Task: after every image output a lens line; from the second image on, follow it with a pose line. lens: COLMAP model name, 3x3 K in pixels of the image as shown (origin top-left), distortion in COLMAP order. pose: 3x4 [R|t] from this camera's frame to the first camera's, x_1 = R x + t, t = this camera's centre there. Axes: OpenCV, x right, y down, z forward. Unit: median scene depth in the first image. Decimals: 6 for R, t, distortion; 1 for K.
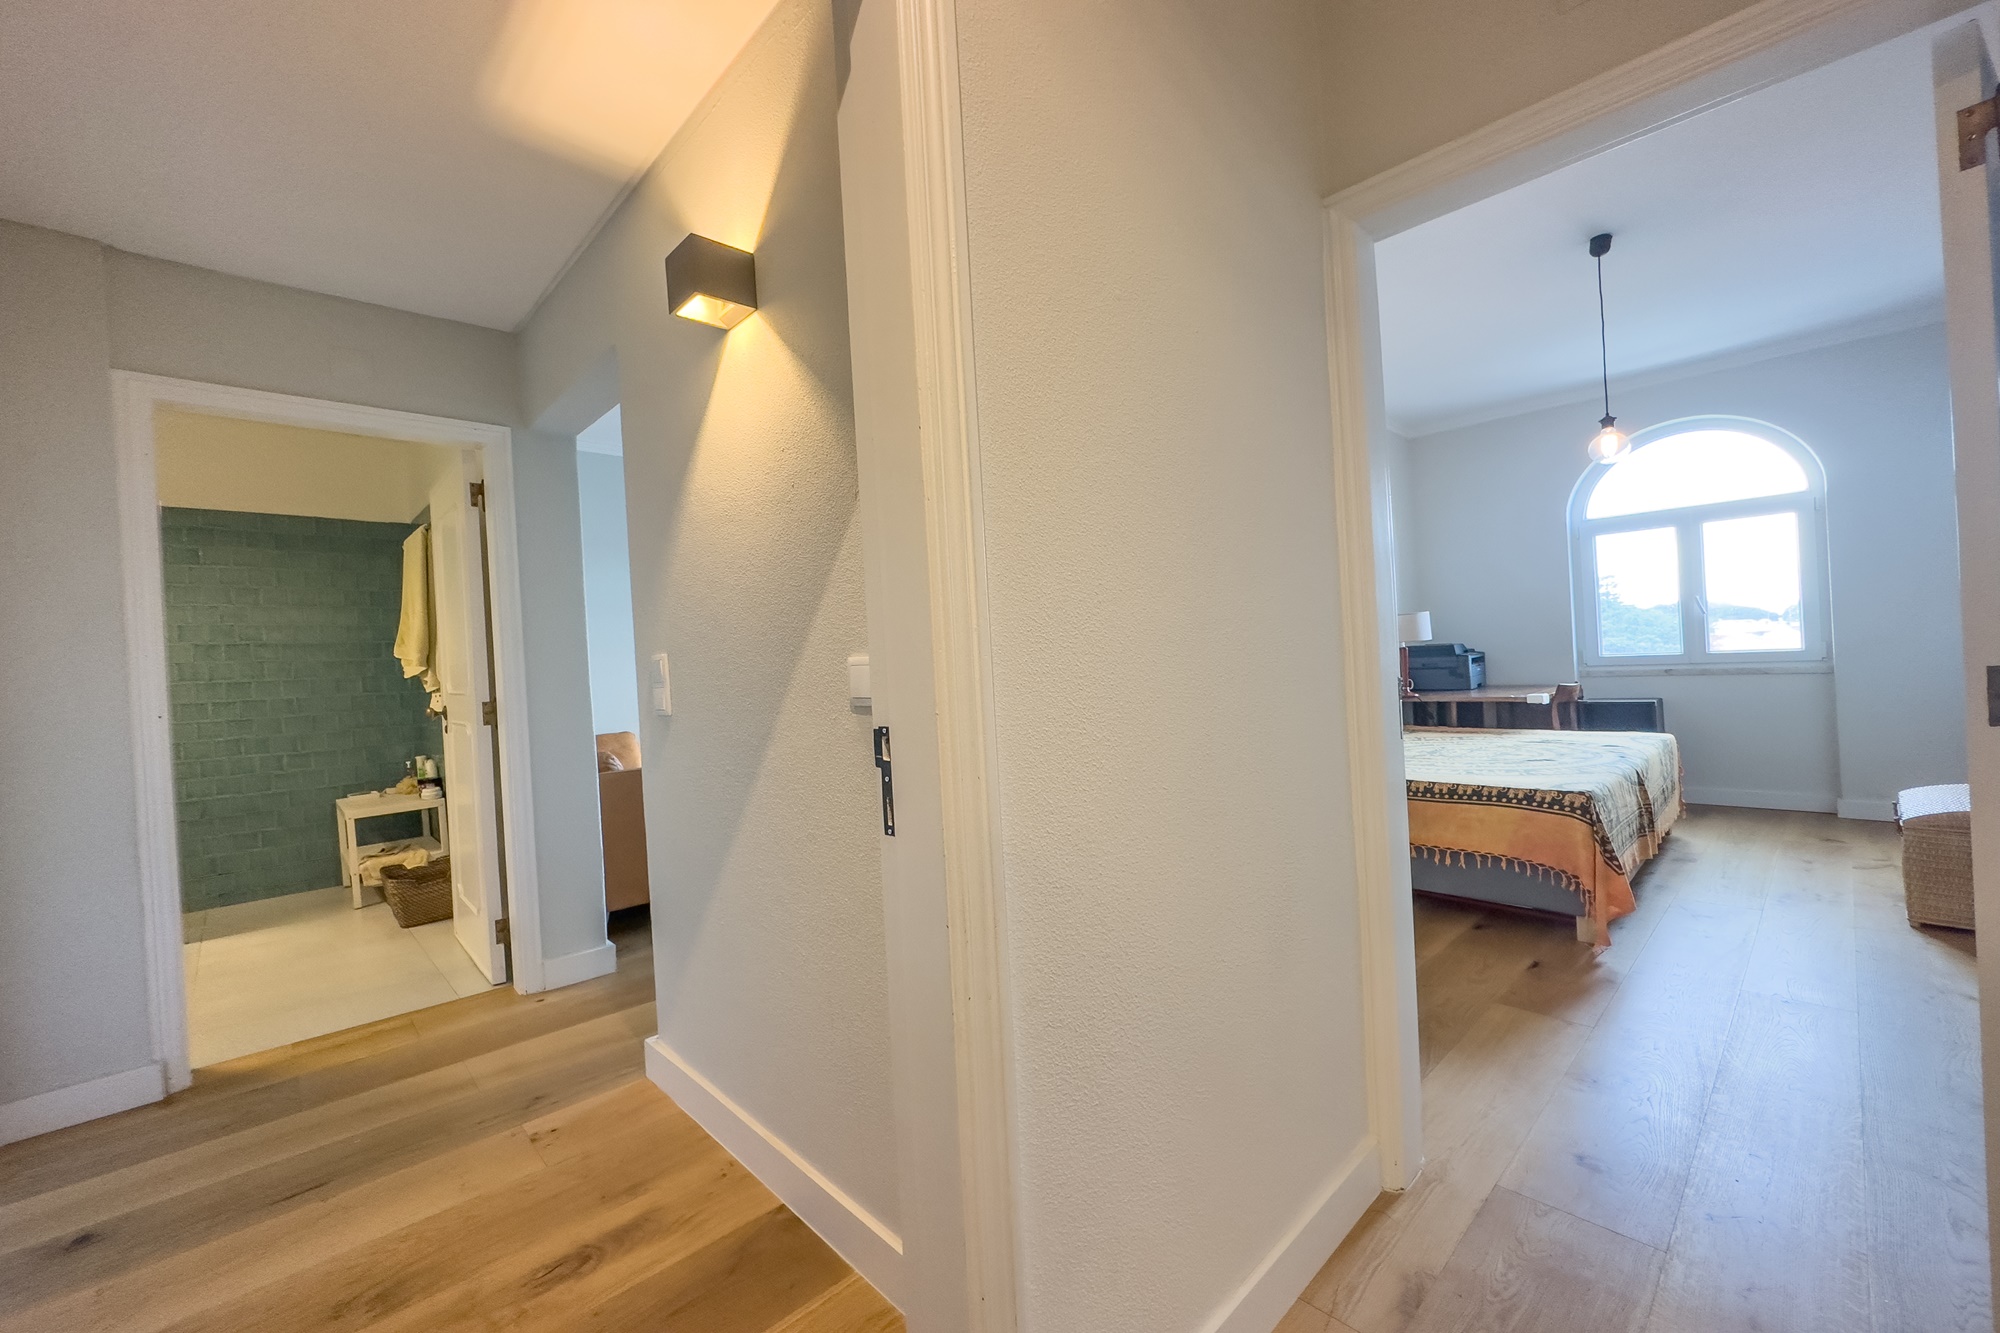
lens RADIAL K [[799.7, 0, 1004.5], [0, 799.7, 677.5], [0, 0, 1]] dist [-0.003850, 0.001118]
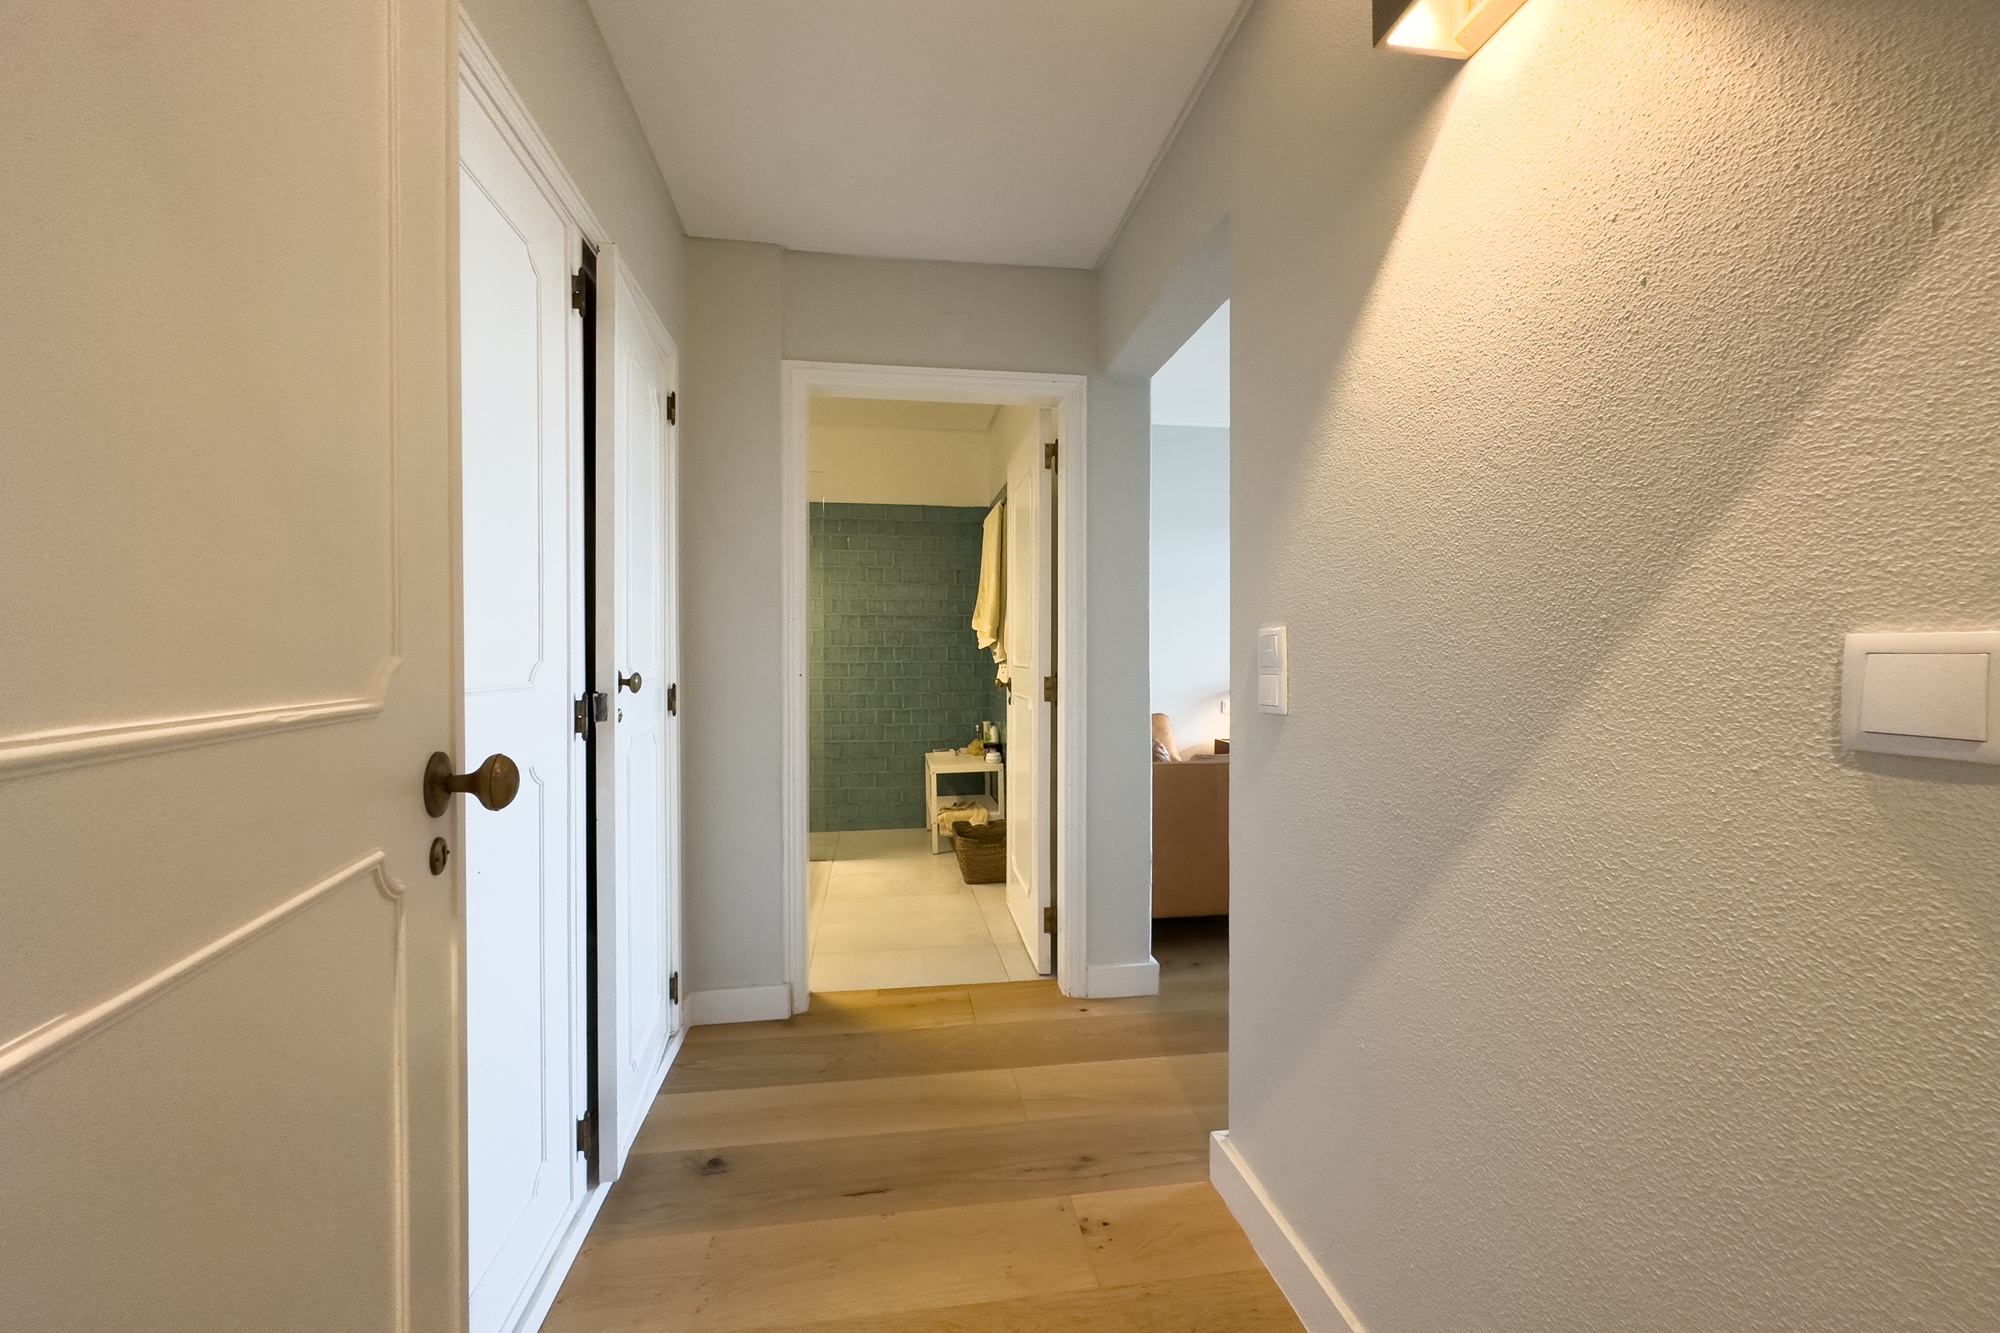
lens RADIAL K [[799.7, 0, 999.8], [0, 799.7, 662.8], [0, 0, 1]] dist [-0.003850, 0.001118]
pose [[0.815645, 0.047622, -0.576589, -0.153193], [-0.047244, 0.998761, 0.015660, 0.001982], [0.576620, 0.014468, 0.816884, 0.197313]]
